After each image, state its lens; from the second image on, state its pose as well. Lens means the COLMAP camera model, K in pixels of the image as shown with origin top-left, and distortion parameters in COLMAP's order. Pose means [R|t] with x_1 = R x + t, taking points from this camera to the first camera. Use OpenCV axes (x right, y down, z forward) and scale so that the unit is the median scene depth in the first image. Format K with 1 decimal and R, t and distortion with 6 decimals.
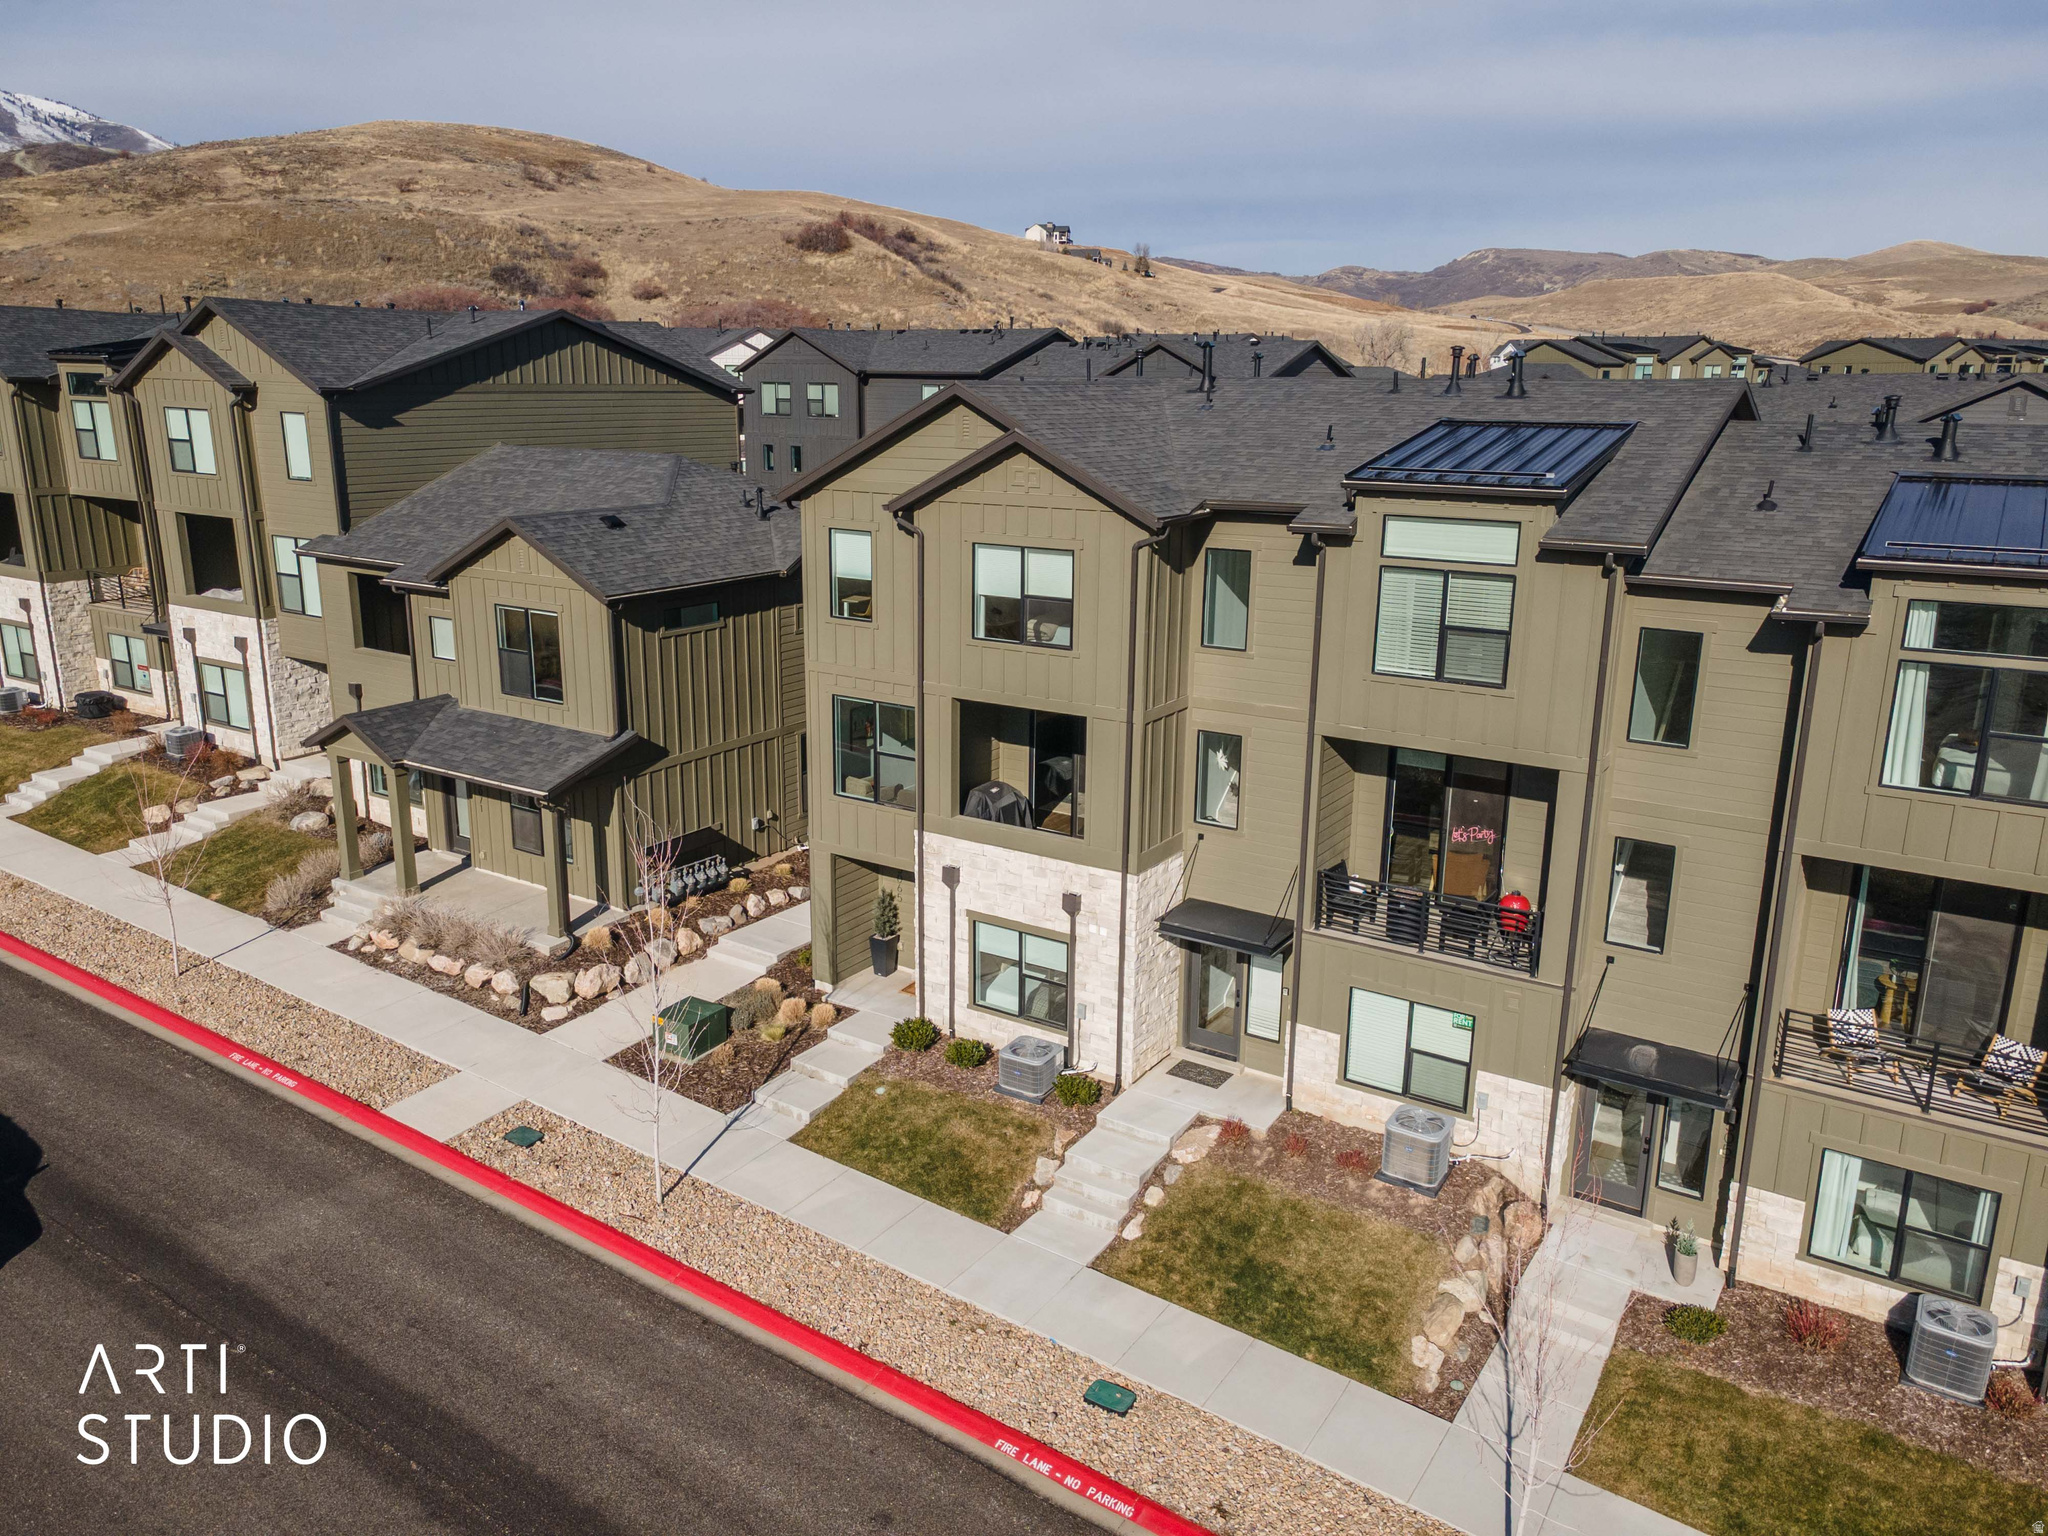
lens RADIAL K [[1488.5, 0, 995.6], [0, 1488.5, 765.2], [0, 0, 1]] dist [0.039301, -0.000213]
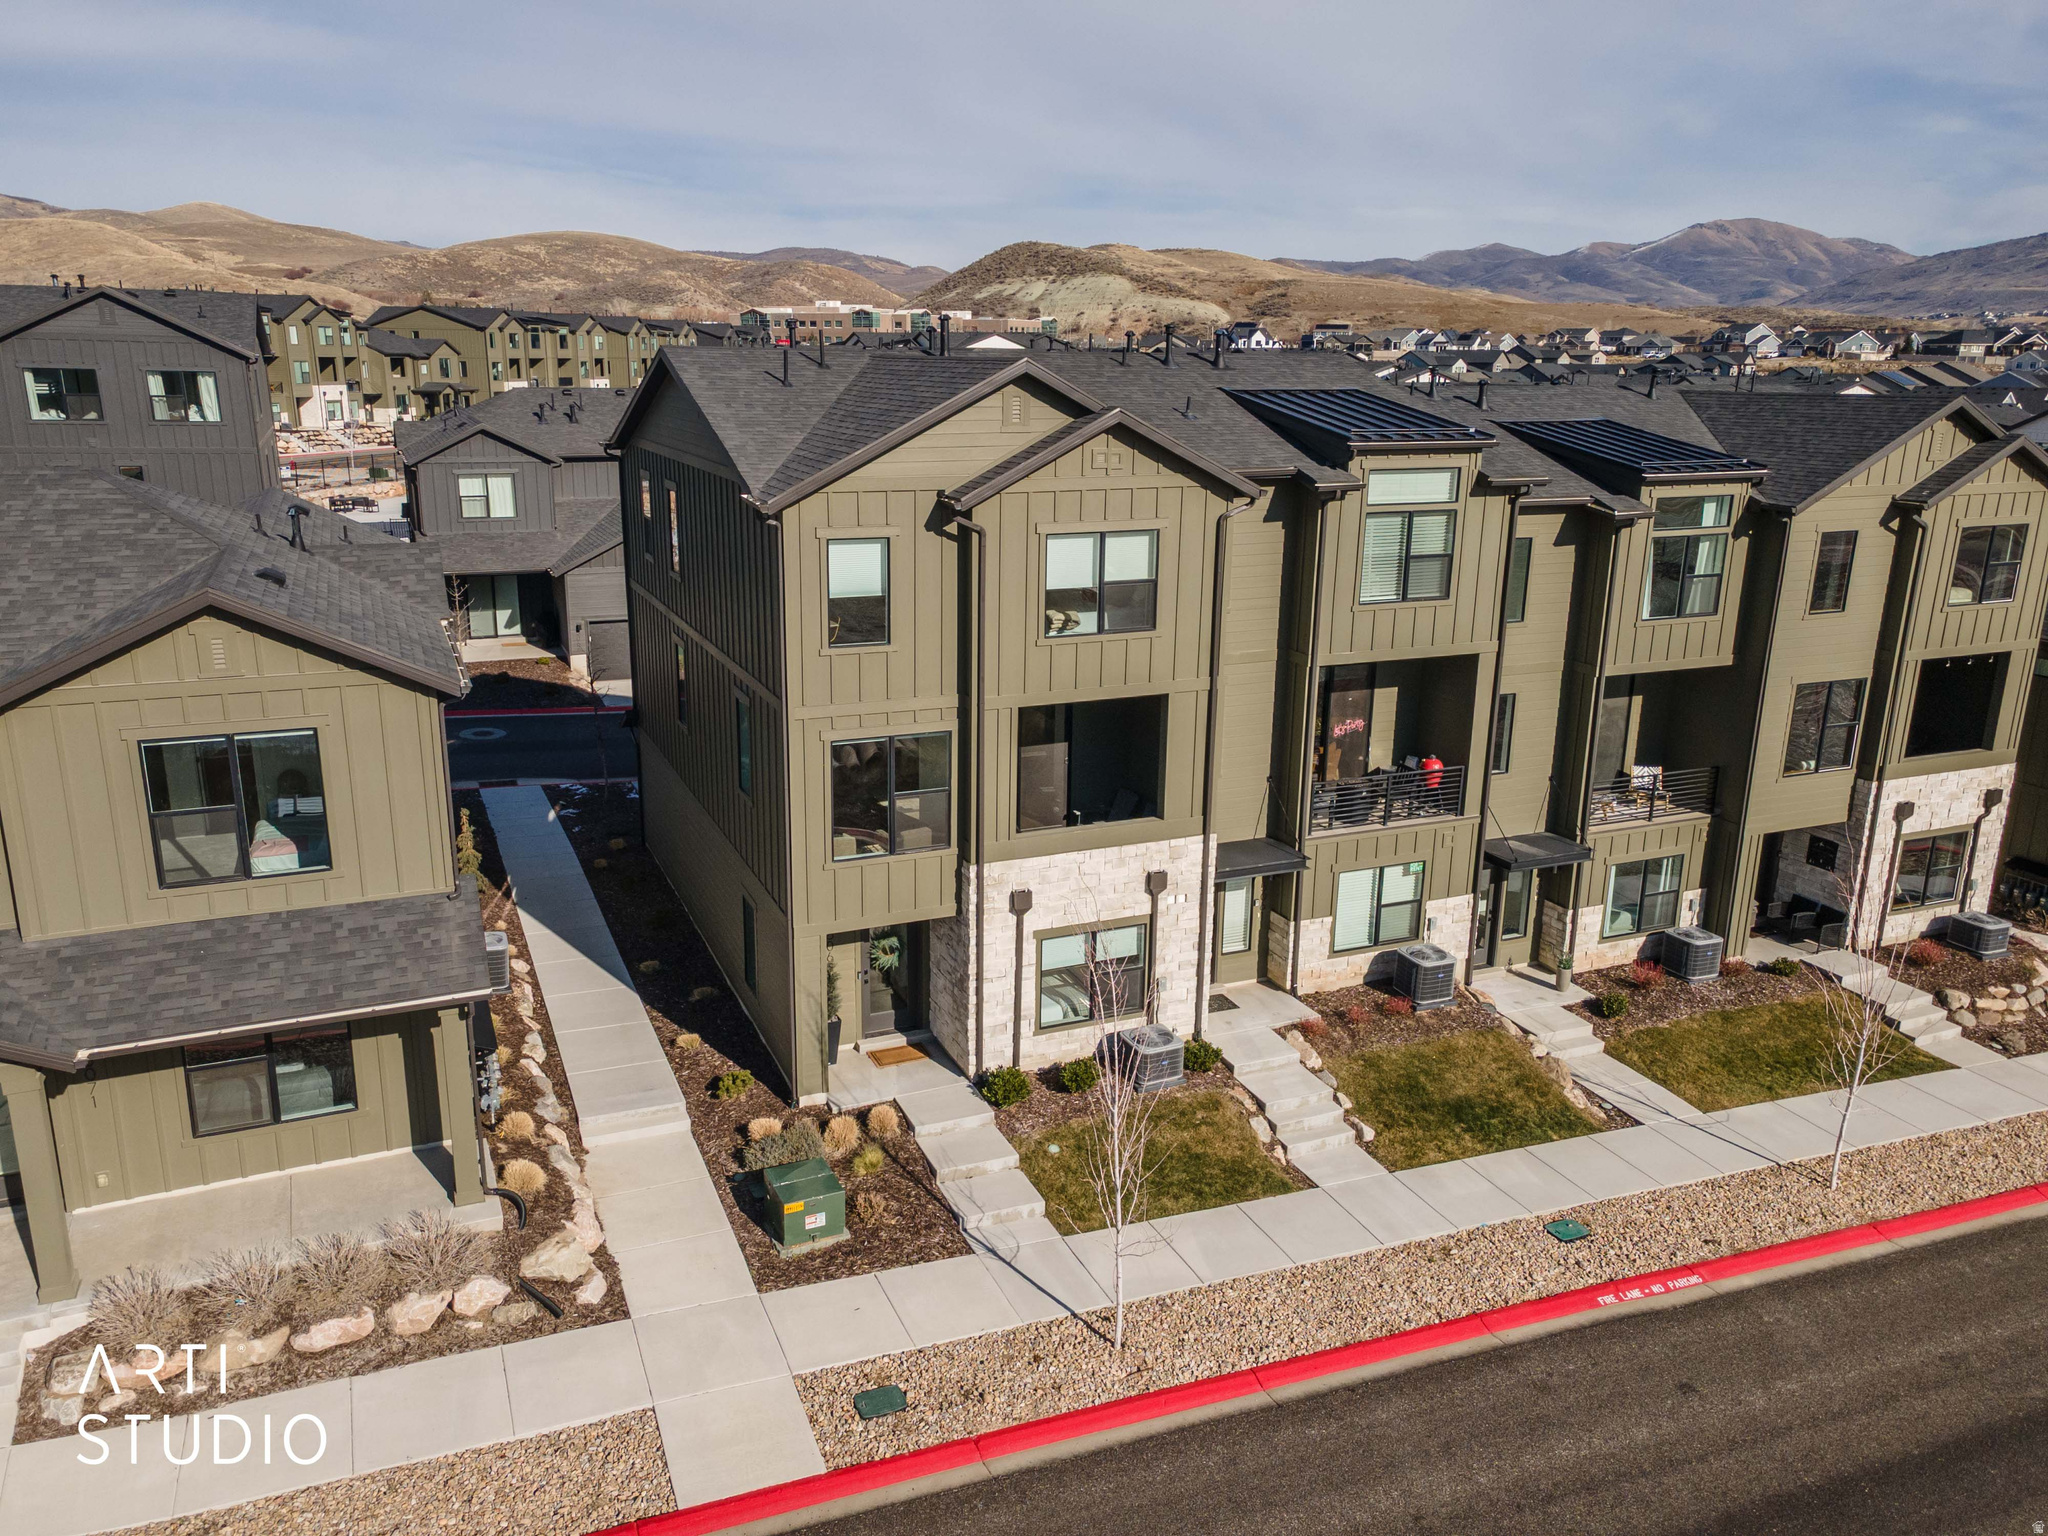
lens RADIAL K [[1500.0, 0, 1004.2], [0, 1500.0, 761.1], [0, 0, 1]] dist [0.009003, 0.062461]
pose [[0.548493, -0.222402, 0.806035, -0.793602], [0.204542, 0.970379, 0.128560, -0.135356], [-0.810751, 0.094354, 0.577737, 0.491703]]
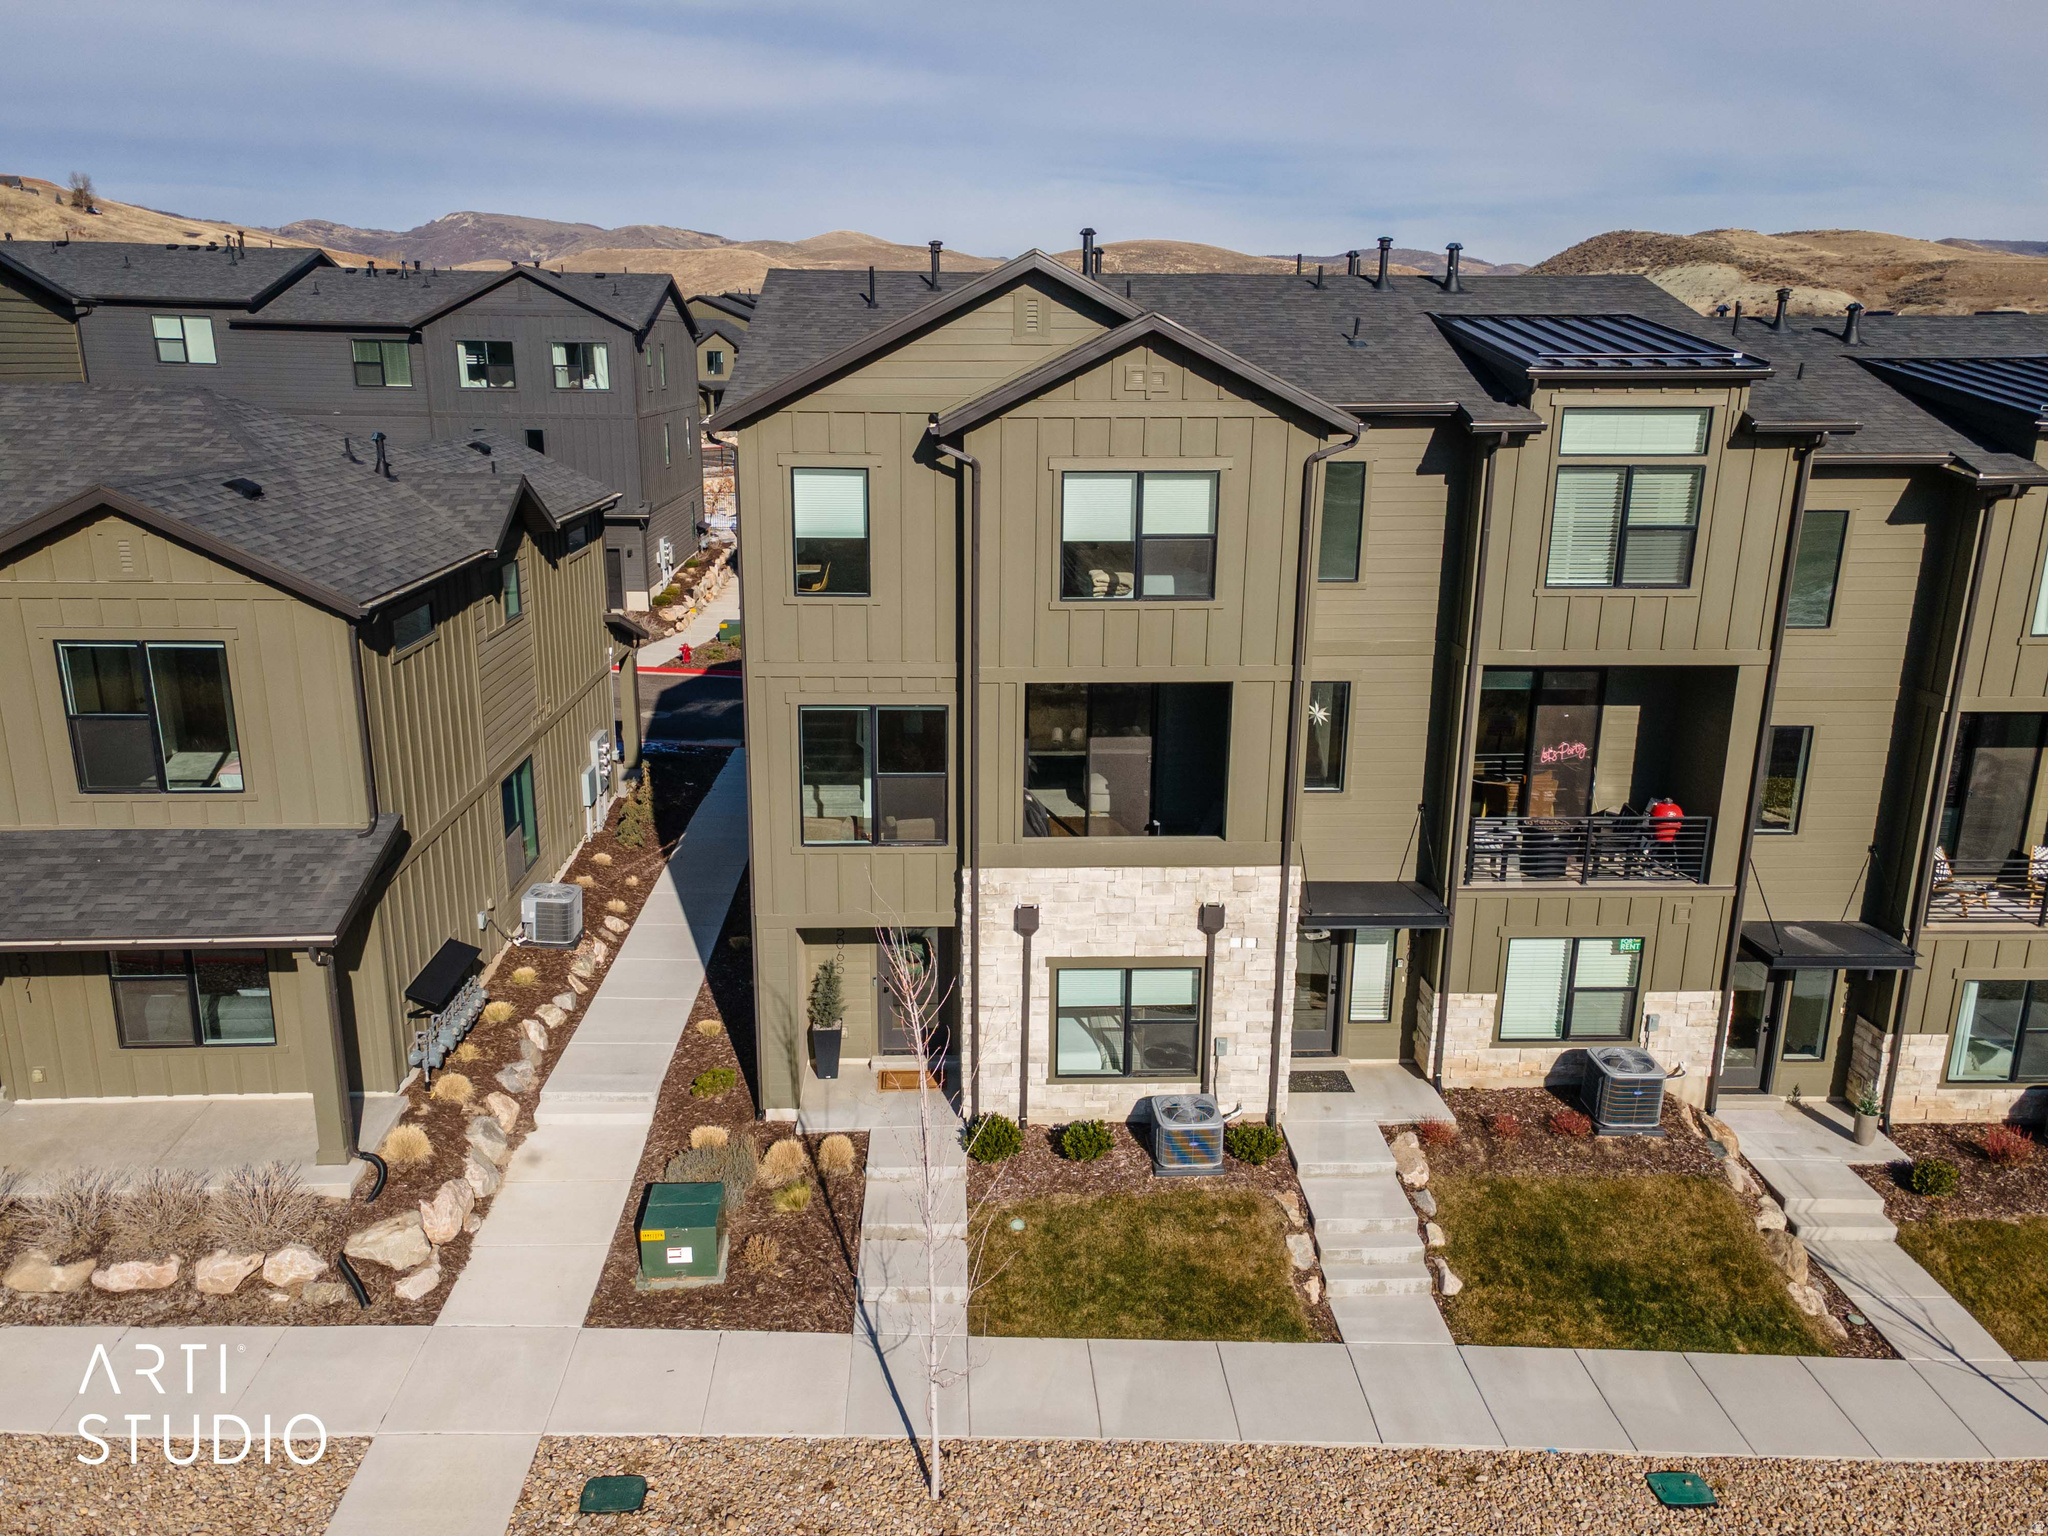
lens RADIAL K [[1500.0, 0, 1004.2], [0, 1500.0, 761.1], [0, 0, 1]] dist [0.009003, 0.062461]
pose [[0.808543, -0.157327, 0.567015, -0.479638], [0.147956, 0.986993, 0.062876, -0.056641], [-0.569532, 0.033055, 0.821304, 0.398003]]
